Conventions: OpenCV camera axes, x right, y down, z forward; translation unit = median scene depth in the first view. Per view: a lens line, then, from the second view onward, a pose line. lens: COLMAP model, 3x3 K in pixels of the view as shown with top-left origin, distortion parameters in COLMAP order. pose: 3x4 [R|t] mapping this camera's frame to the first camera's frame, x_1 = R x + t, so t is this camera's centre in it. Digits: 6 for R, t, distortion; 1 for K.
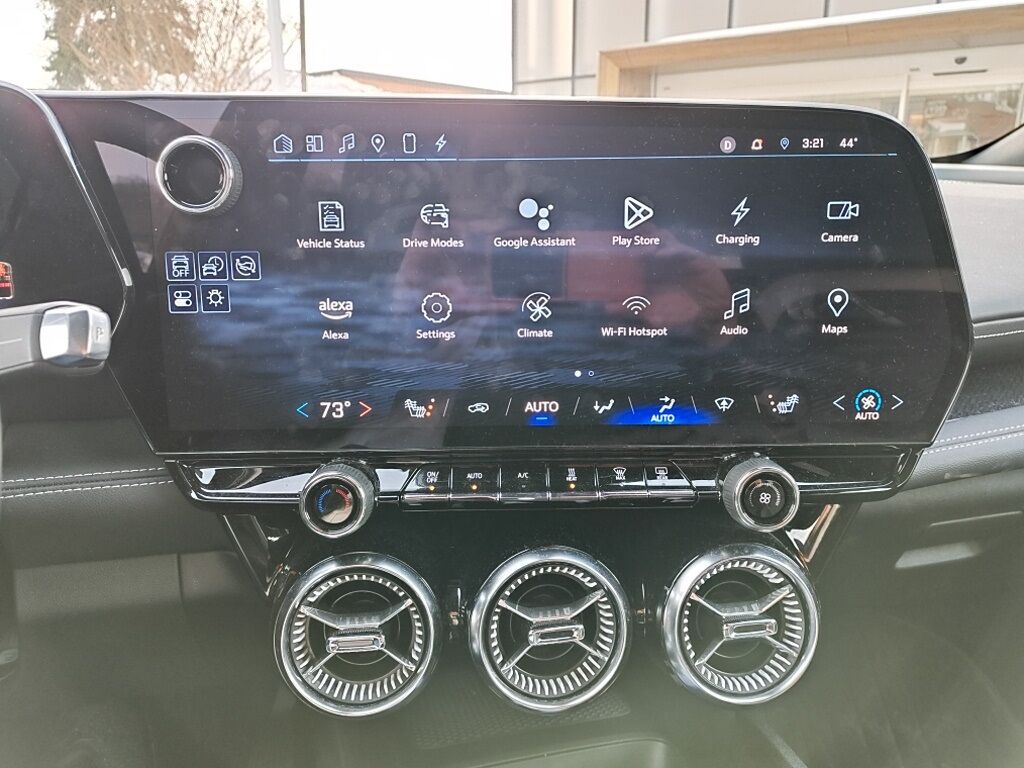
lens RADIAL K [[753.4, 0, 508.3], [0, 753.4, 381.1], [0, 0, 1]] dist [0.026064, -0.053295]
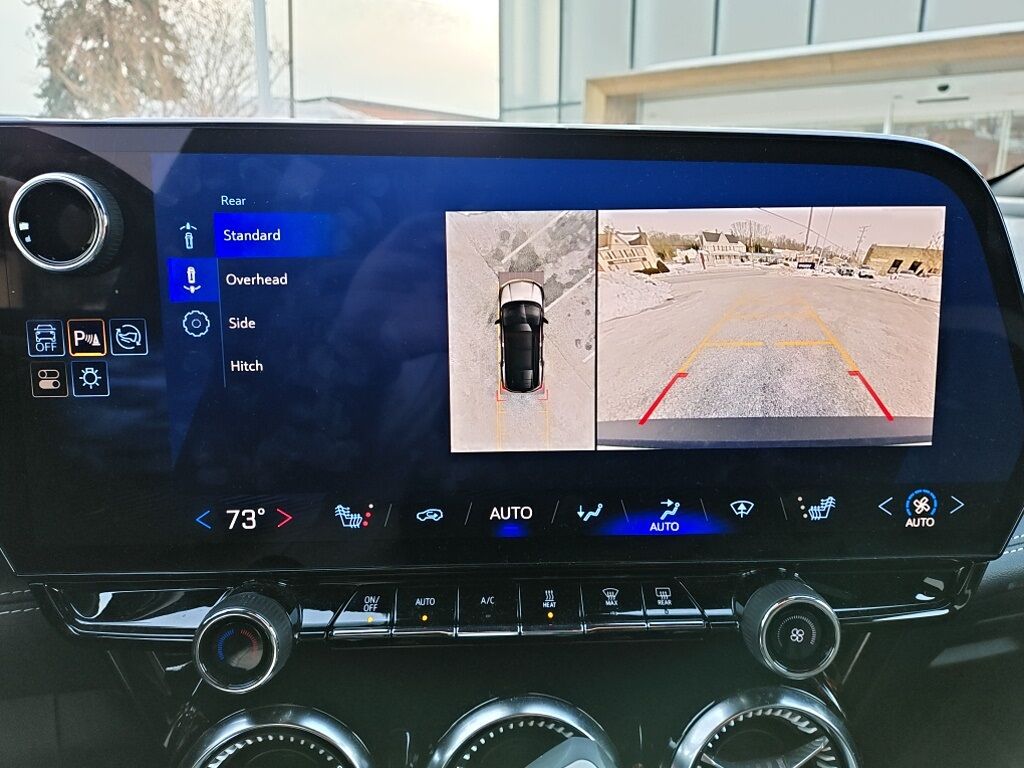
lens RADIAL K [[753.4, 0, 509.1], [0, 753.4, 385.4], [0, 0, 1]] dist [0.026064, -0.053295]
pose [[0.999860, -0.004272, 0.016187, 0.030729], [0.004698, 0.999641, -0.026380, -0.078552], [-0.016069, 0.026452, 0.999521, 0.210963]]
